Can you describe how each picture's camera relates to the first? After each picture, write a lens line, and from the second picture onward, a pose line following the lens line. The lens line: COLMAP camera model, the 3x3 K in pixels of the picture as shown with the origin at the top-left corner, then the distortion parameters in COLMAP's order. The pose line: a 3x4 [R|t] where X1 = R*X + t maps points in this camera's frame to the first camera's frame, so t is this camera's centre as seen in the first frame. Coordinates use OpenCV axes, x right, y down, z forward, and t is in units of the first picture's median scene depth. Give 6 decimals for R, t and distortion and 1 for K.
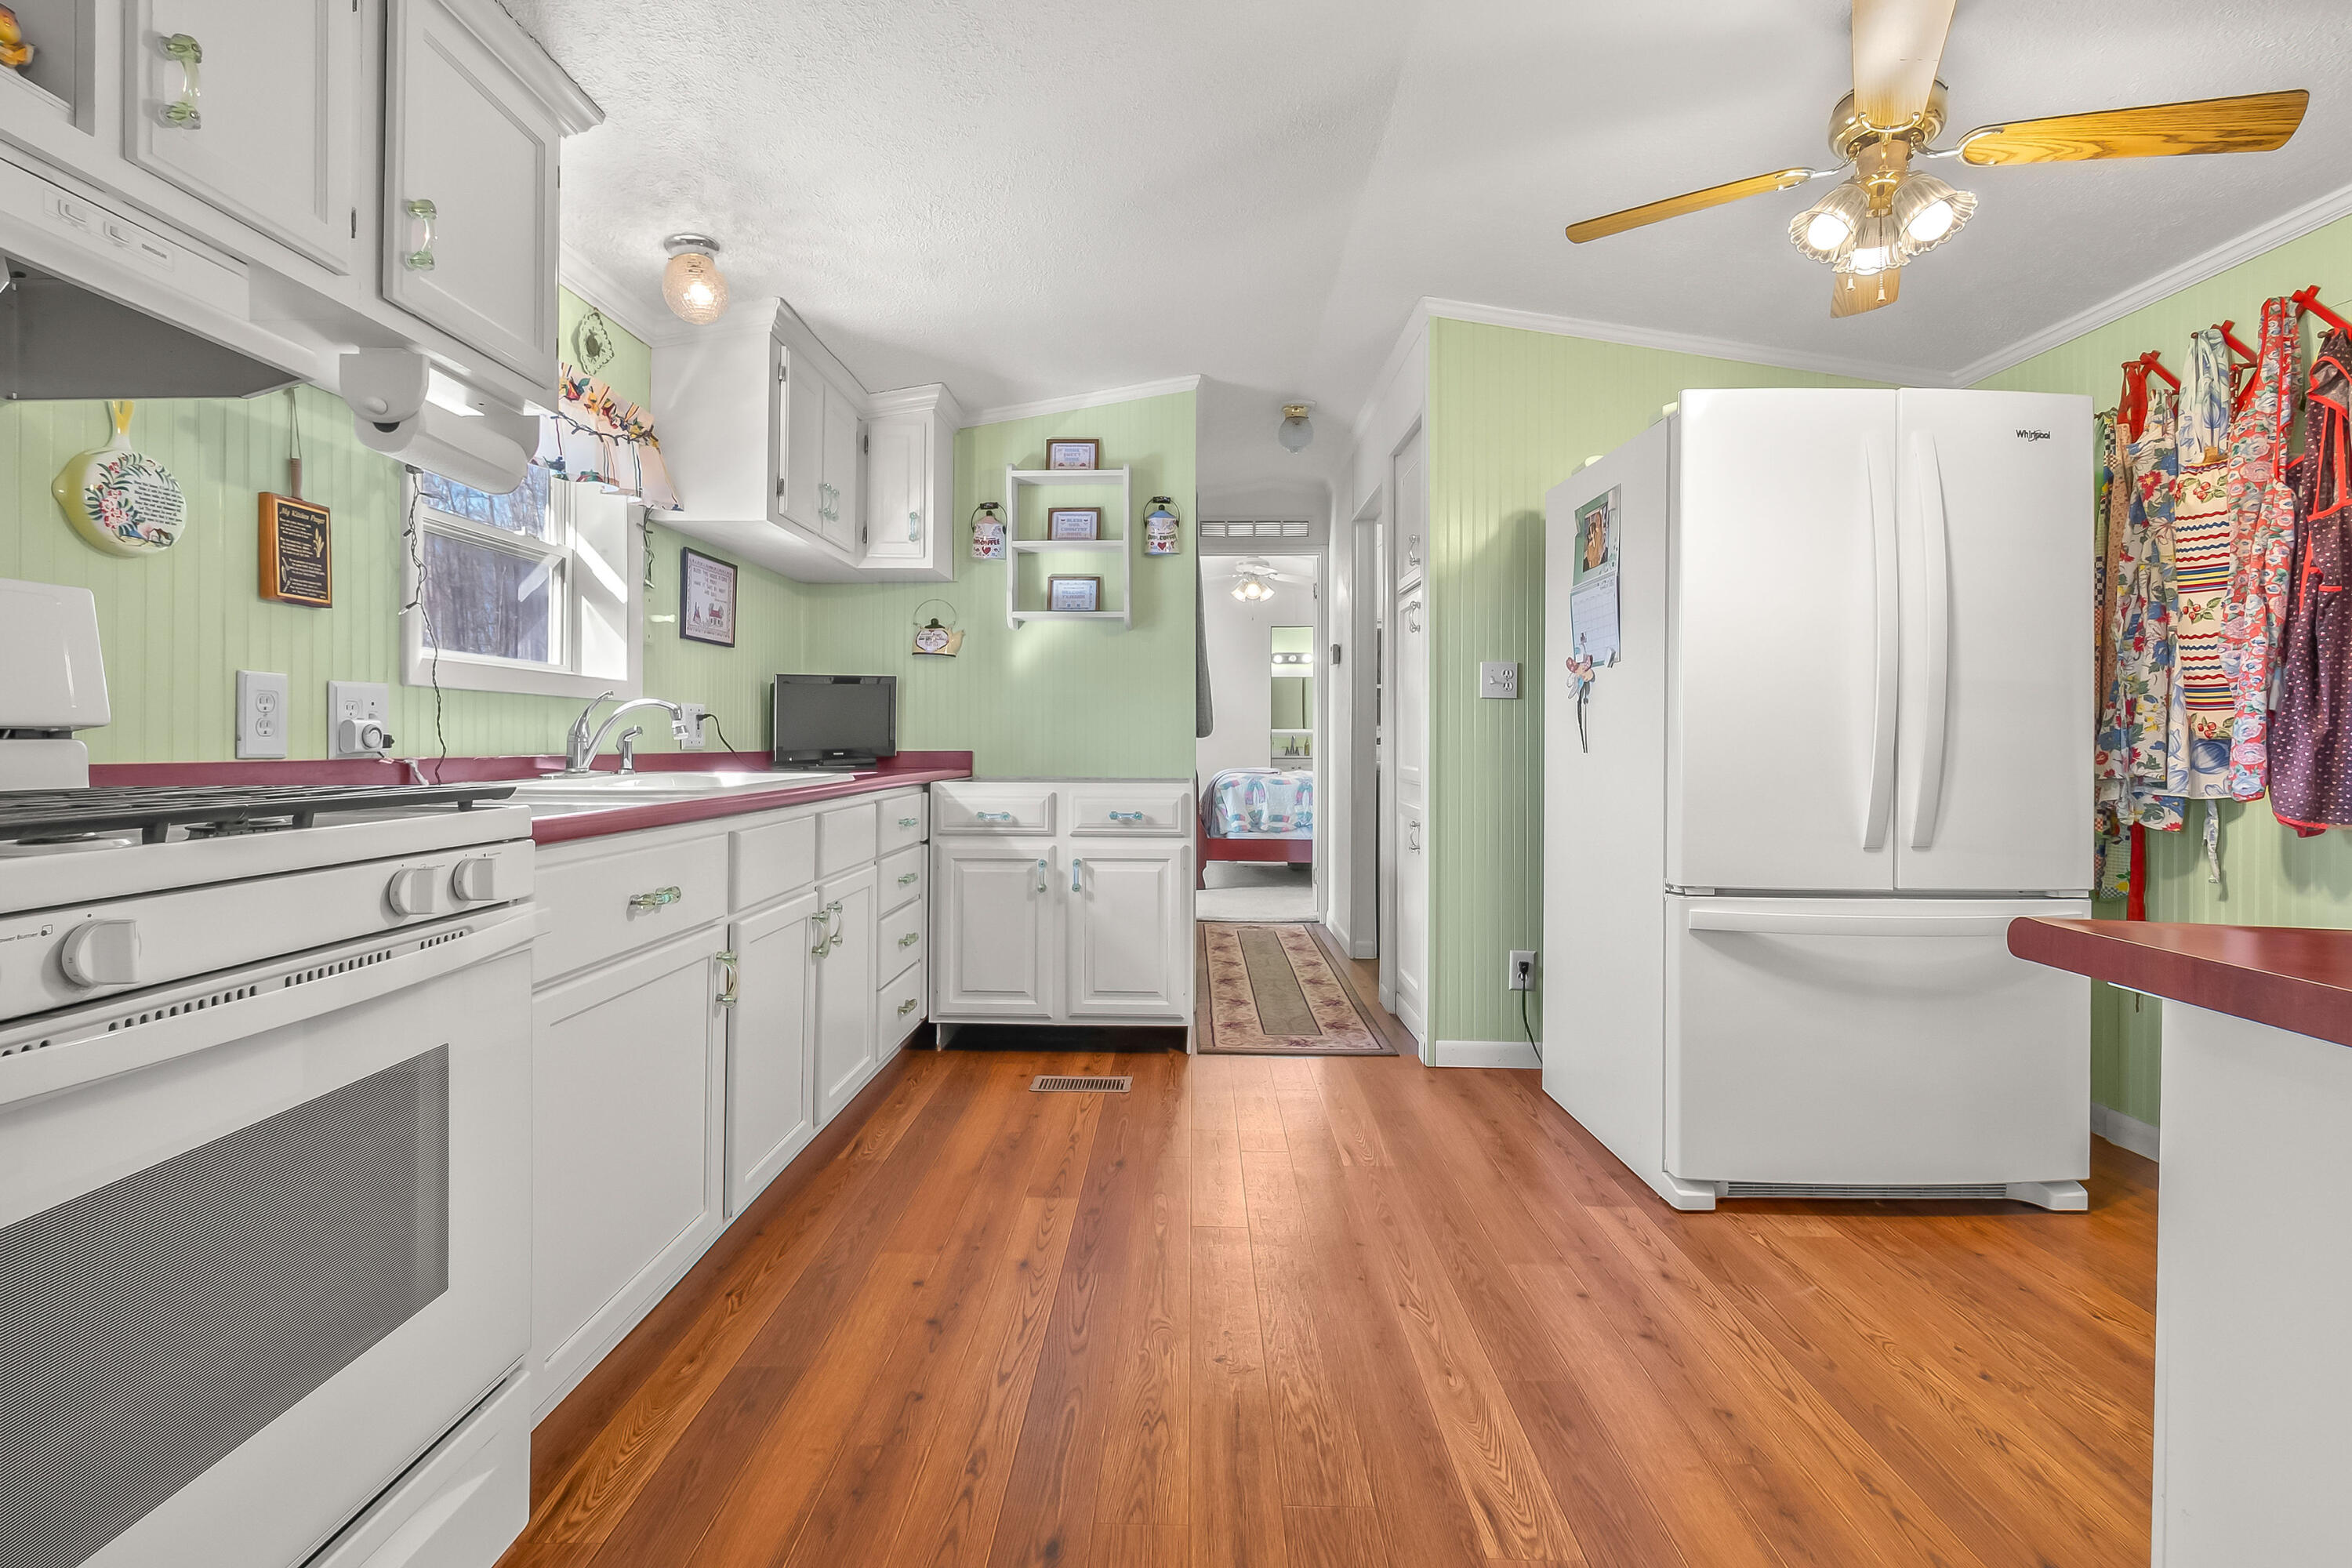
lens RADIAL K [[1032.8, 0, 1129.9], [0, 1032.8, 738.1], [0, 0, 1]] dist [0.000596, -0.000063]
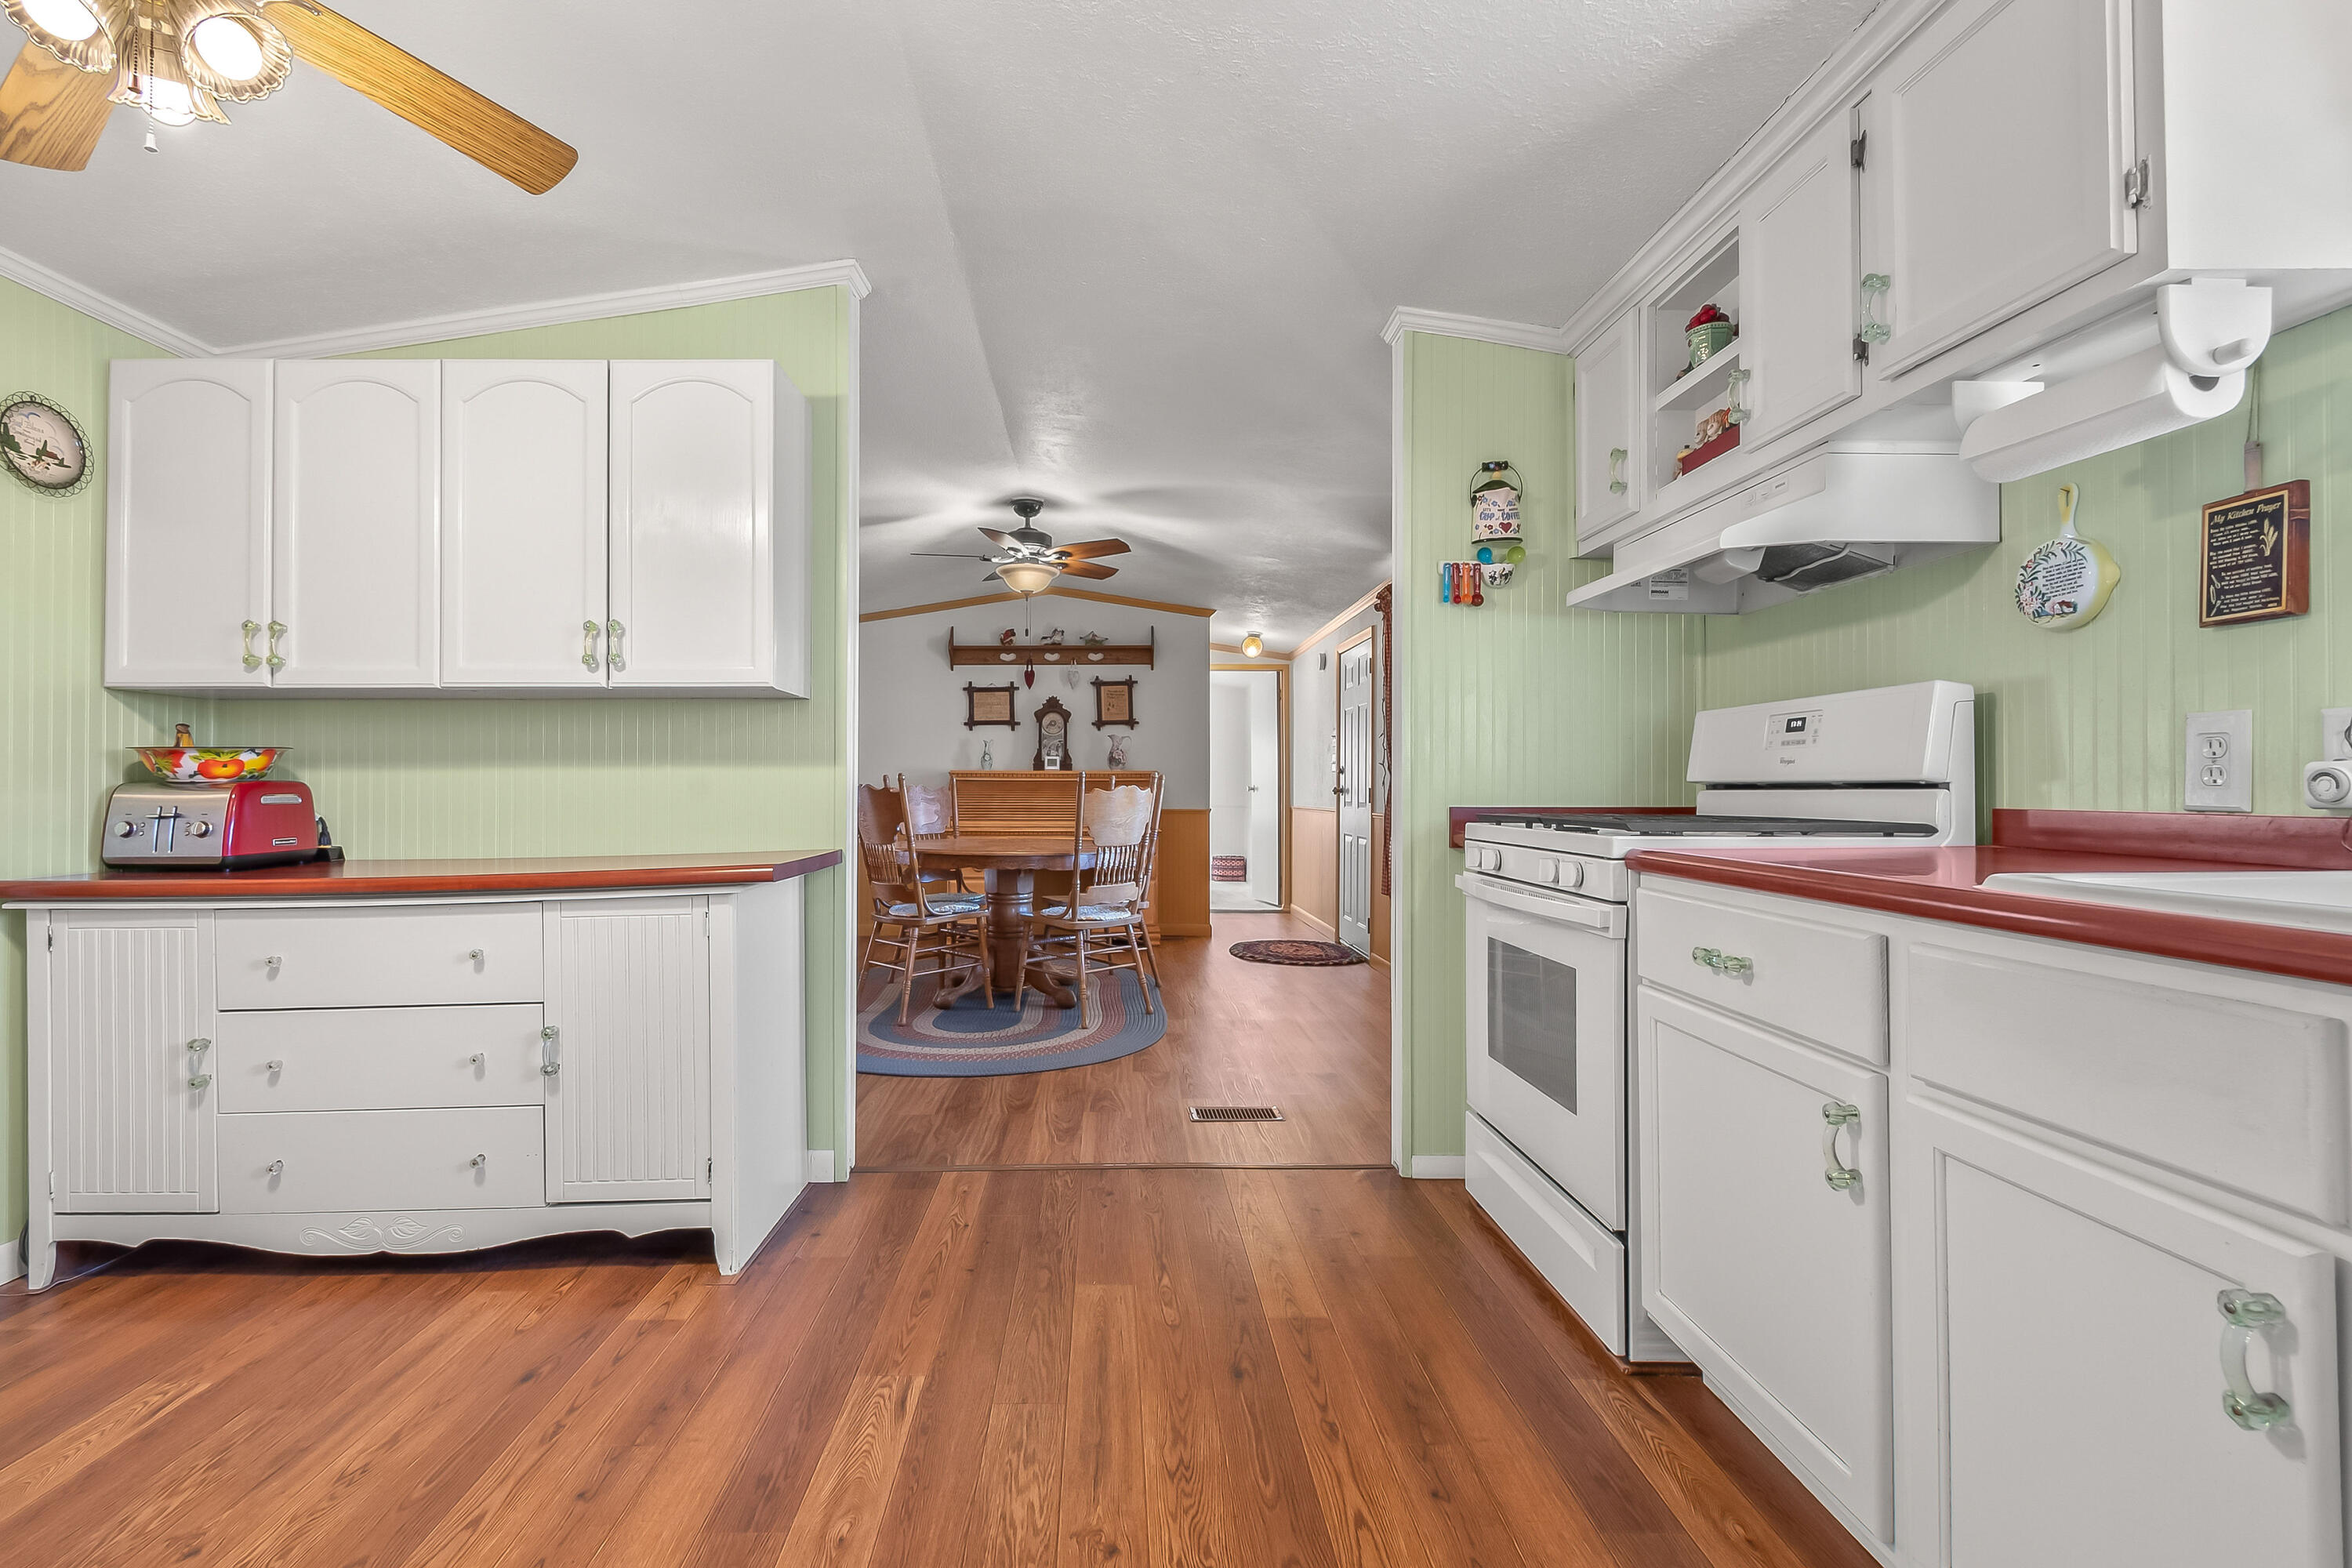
lens RADIAL K [[1057.0, 0, 1117.4], [0, 1057.0, 780.2], [0, 0, 1]] dist [0.002477, 0.000145]
pose [[-0.997597, -0.002200, -0.069242, 0.144042], [-0.001504, 0.999948, -0.010097, 0.004086], [0.069261, -0.009968, -0.997549, 1.868007]]
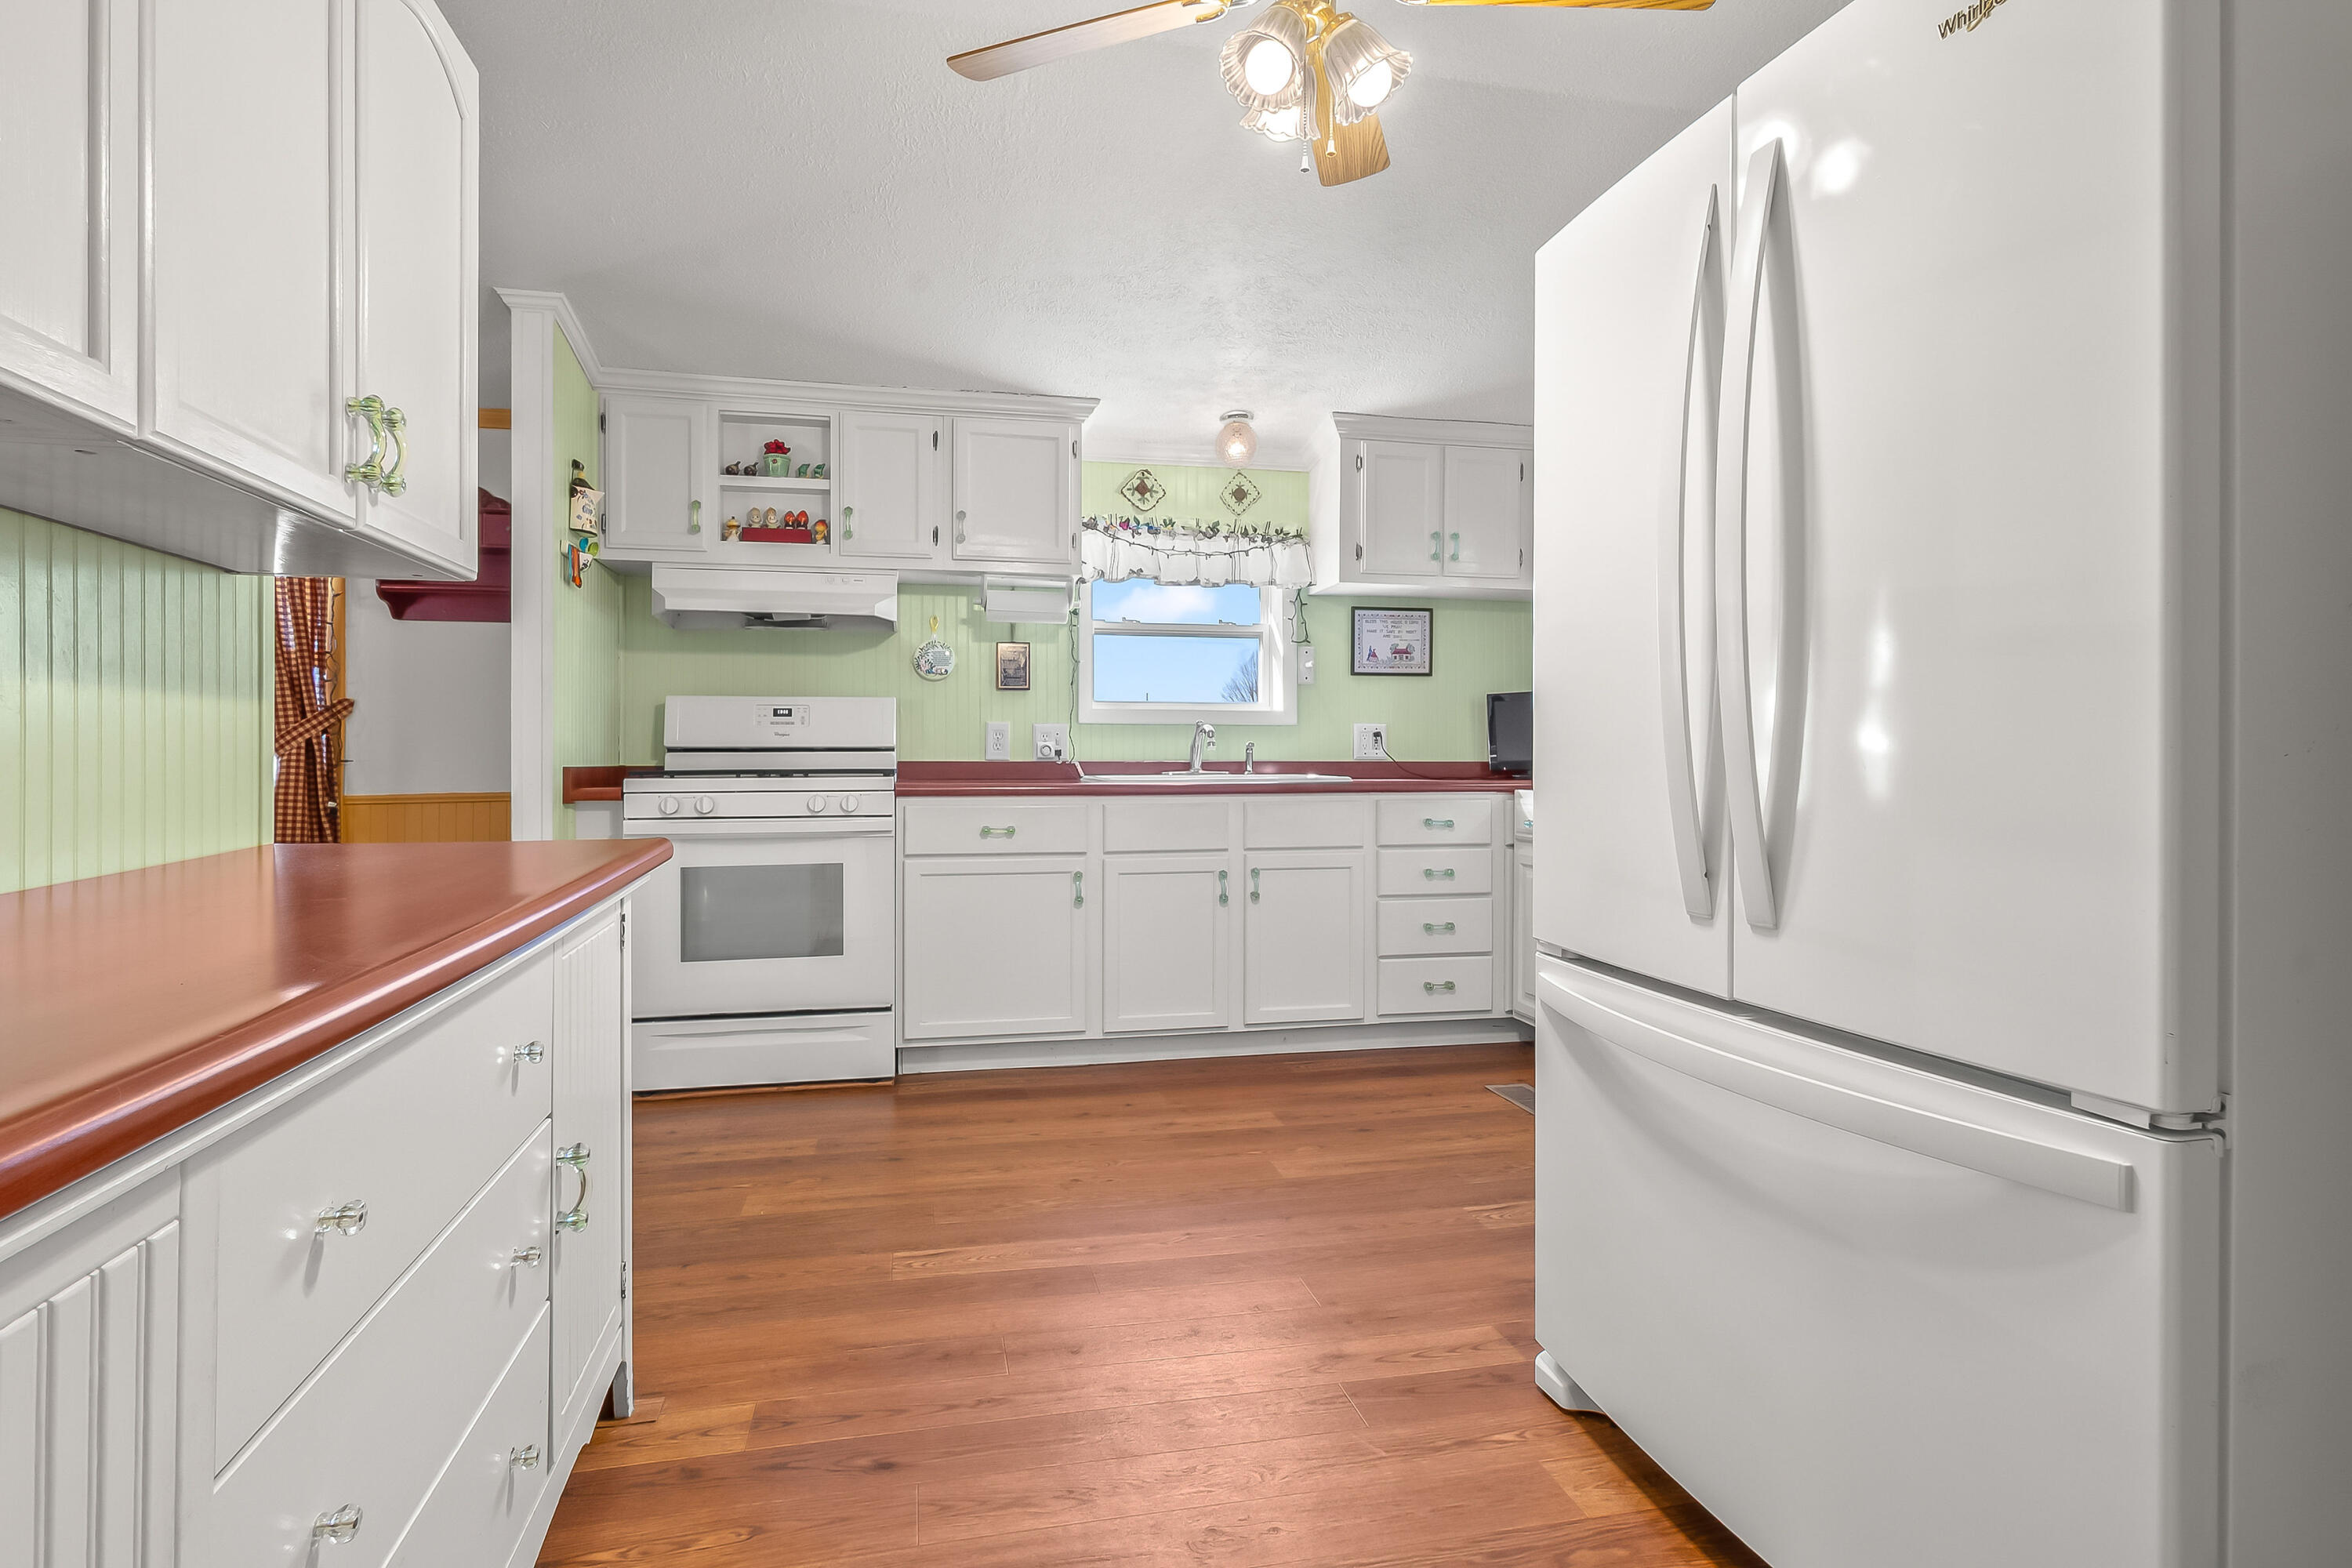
lens RADIAL K [[1089.6, 0, 1170.6], [0, 1089.6, 758.6], [0, 0, 1]] dist [-0.002004, -0.000160]
pose [[0.277566, -0.003445, -0.960700, 1.599816], [0.005169, 0.999984, -0.002093, 0.023459], [0.960693, -0.004385, 0.277580, 0.722884]]
